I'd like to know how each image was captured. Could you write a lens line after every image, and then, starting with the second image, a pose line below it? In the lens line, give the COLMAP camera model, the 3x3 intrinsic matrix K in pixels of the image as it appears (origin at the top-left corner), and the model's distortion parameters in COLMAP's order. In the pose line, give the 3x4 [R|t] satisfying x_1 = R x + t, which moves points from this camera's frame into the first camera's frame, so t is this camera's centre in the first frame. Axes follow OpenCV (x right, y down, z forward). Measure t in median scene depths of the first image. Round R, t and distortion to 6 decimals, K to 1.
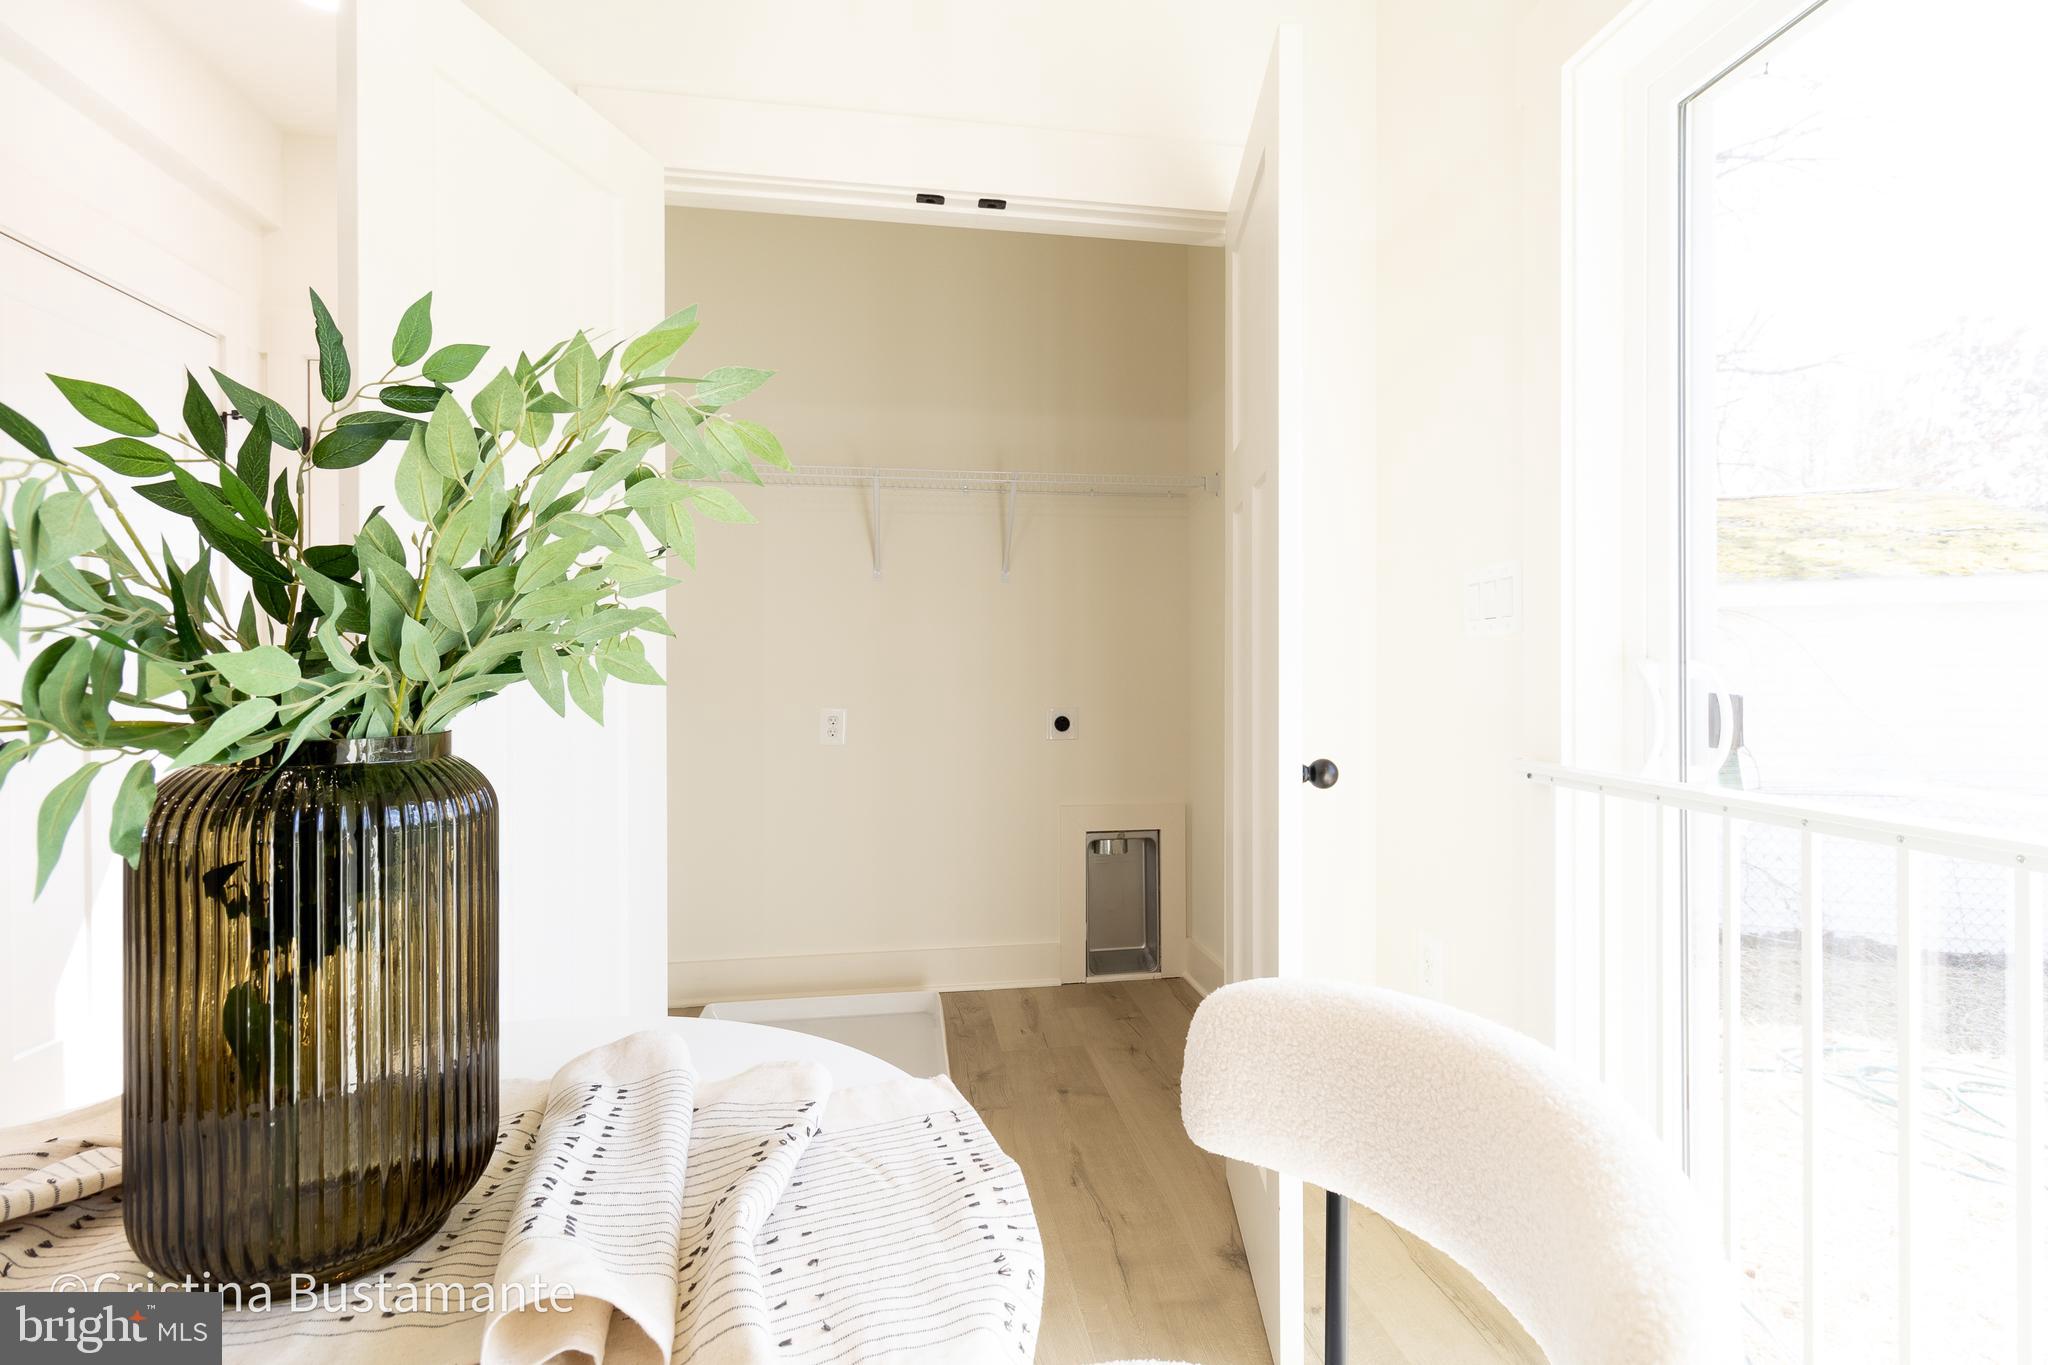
lens RADIAL K [[953.3, 0, 1044.9], [0, 953.3, 675.6], [0, 0, 1]] dist [0.000247, 0.000381]
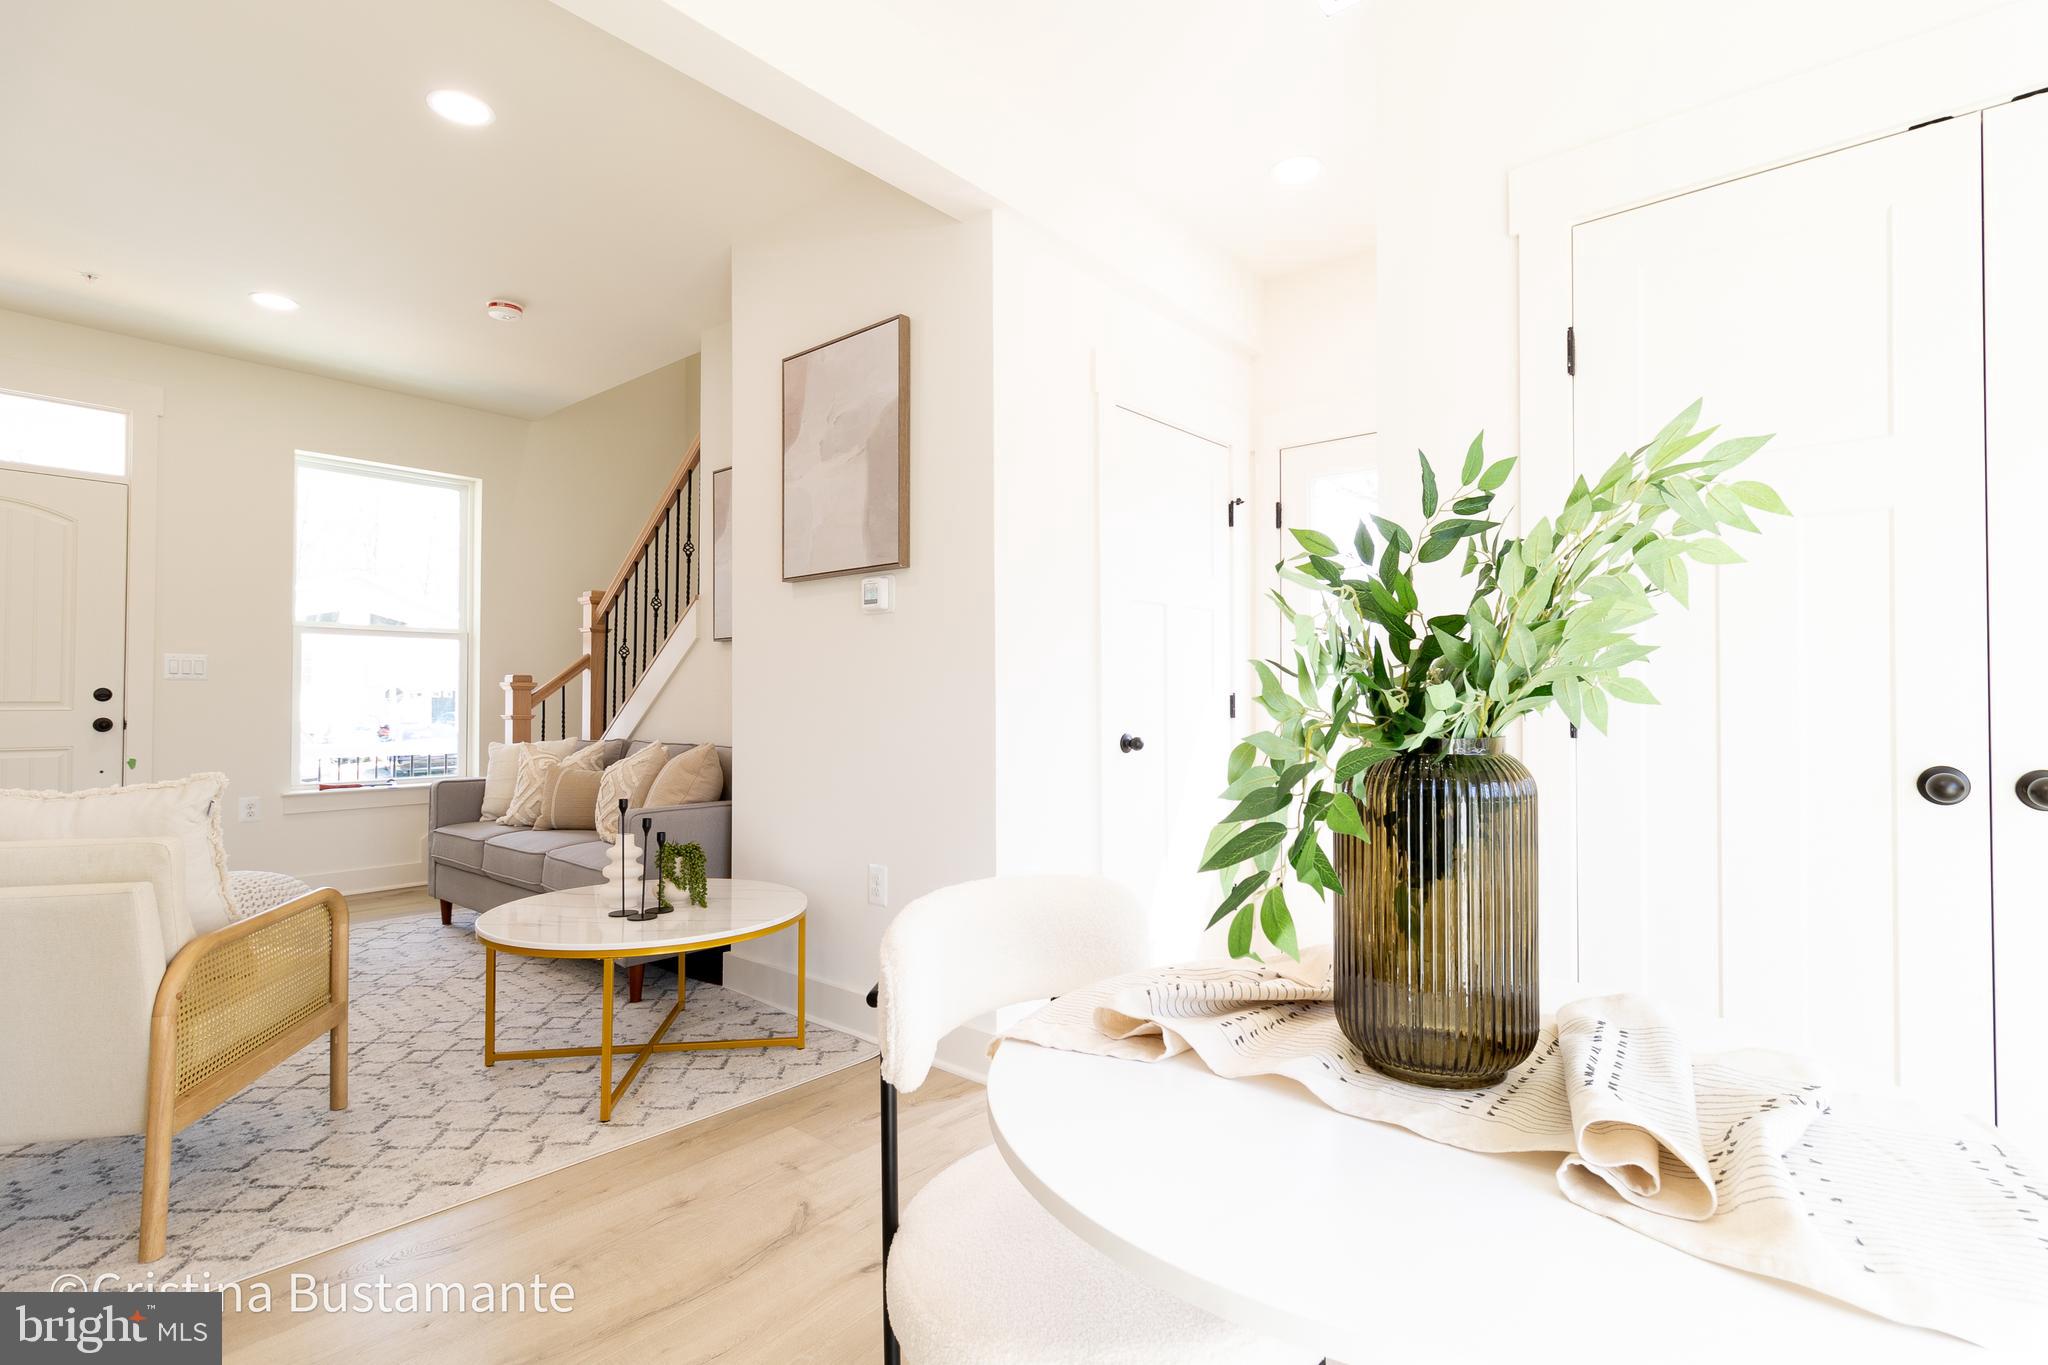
lens RADIAL K [[948.0, 0, 1066.5], [0, 948.0, 678.7], [0, 0, 1]] dist [0.000823, -0.000364]
pose [[0.659622, -0.010431, -0.751525, 0.012209], [0.000122, 0.999905, -0.013772, -0.007471], [0.751597, 0.008993, 0.659561, -0.399347]]
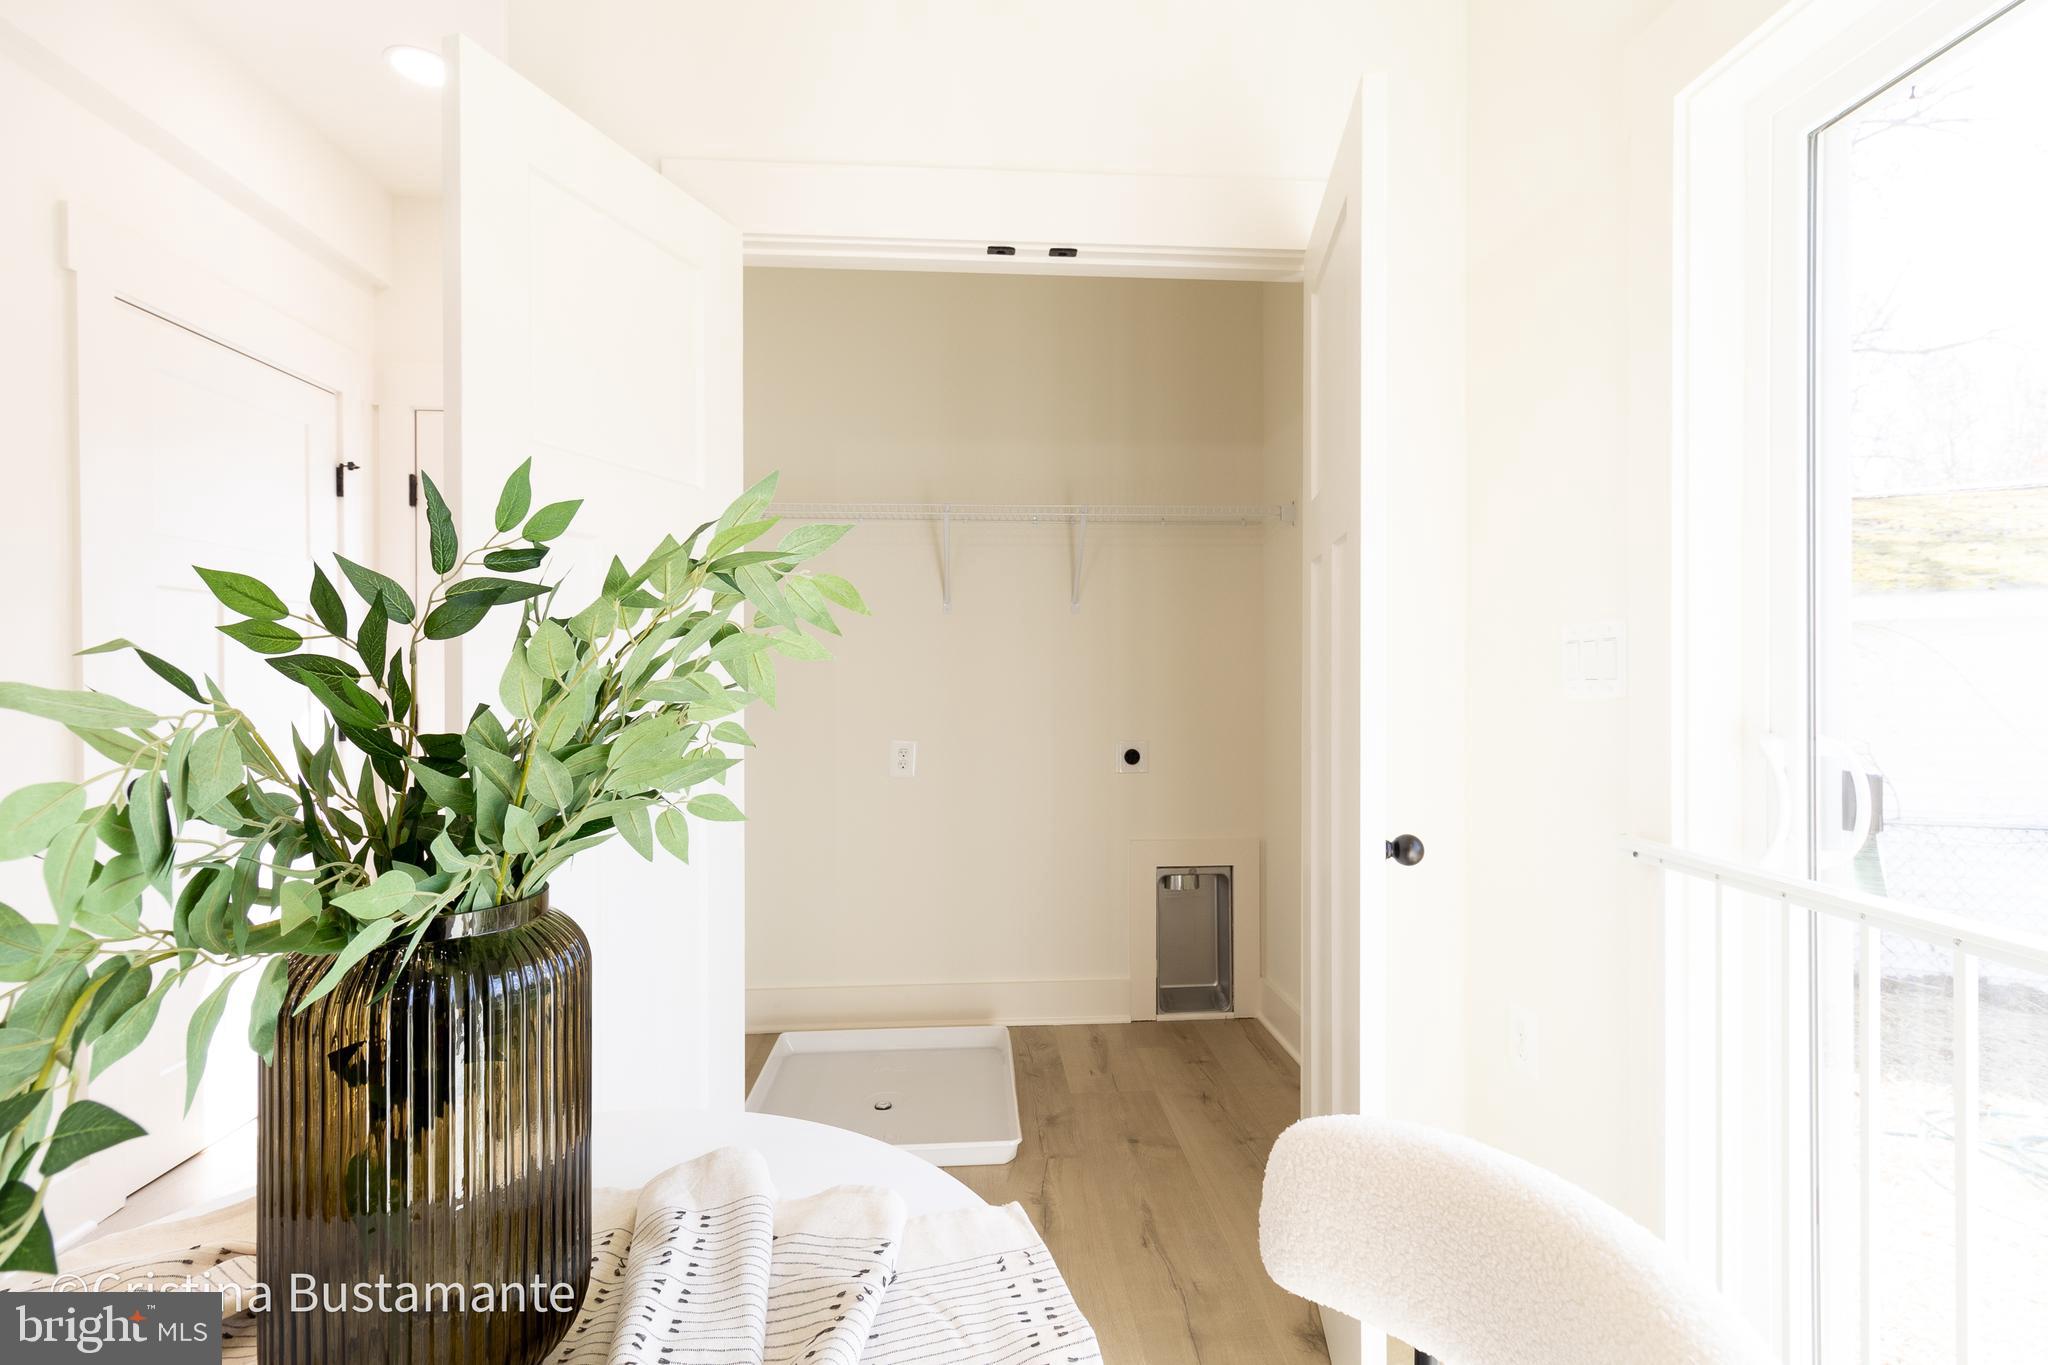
lens RADIAL K [[961.0, 0, 1023.0], [0, 961.0, 687.4], [0, 0, 1]] dist [0.003946, -0.000128]
pose [[0.995583, 0.001220, -0.093880, -0.007304], [-0.001159, 0.999999, 0.000701, -0.147597], [0.093881, -0.000589, 0.995583, 0.001901]]
